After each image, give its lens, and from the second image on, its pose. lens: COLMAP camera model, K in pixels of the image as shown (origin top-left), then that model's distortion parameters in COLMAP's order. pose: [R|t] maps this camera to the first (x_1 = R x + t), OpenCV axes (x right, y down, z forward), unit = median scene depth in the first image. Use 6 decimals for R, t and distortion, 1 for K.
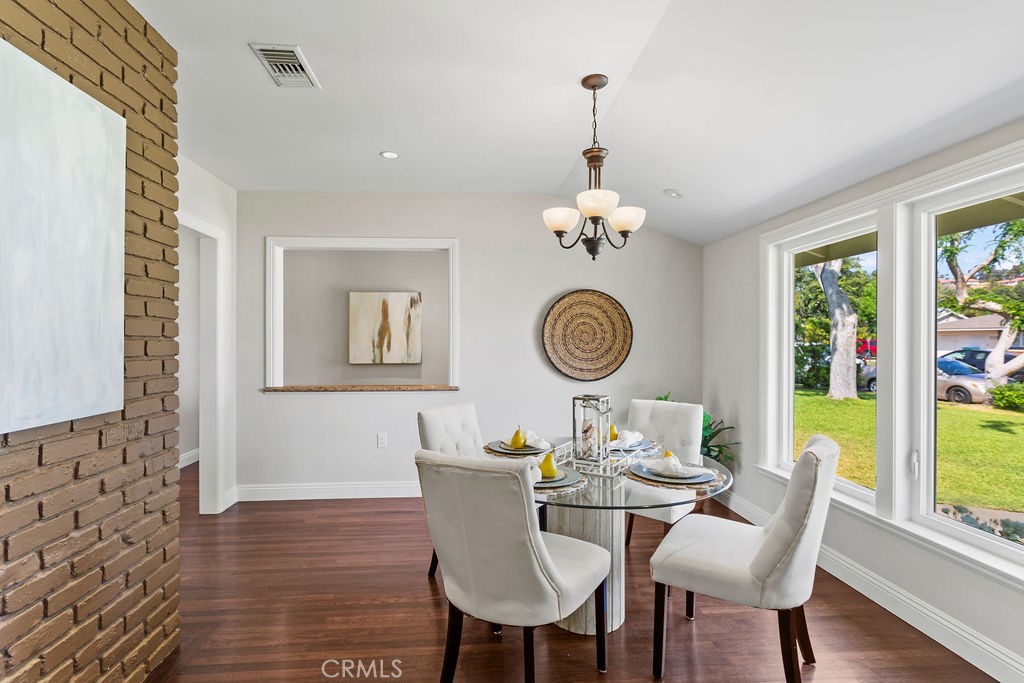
lens RADIAL K [[487.6, 0, 508.0], [0, 487.6, 345.5], [0, 0, 1]] dist [0.001753, 0.002462]
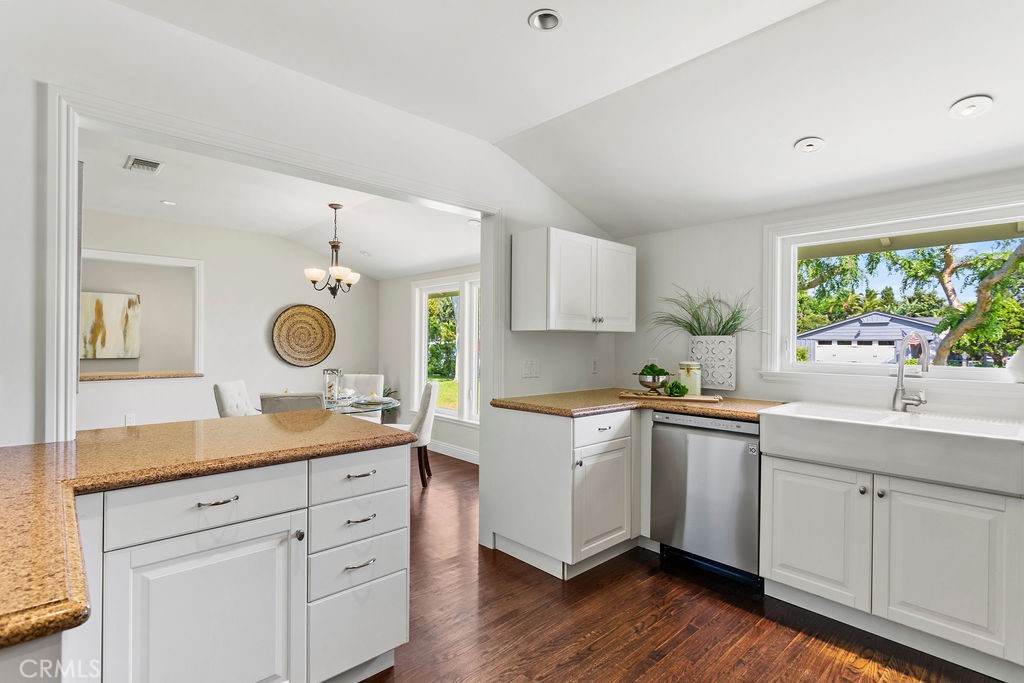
lens RADIAL K [[487.6, 0, 502.6], [0, 487.6, 339.5], [0, 0, 1]] dist [0.001753, 0.002462]
pose [[0.786482, 0.009547, 0.617540, -0.274186], [-0.003927, 0.999938, -0.010458, 0.003090], [-0.617601, 0.005800, 0.786470, -0.519756]]
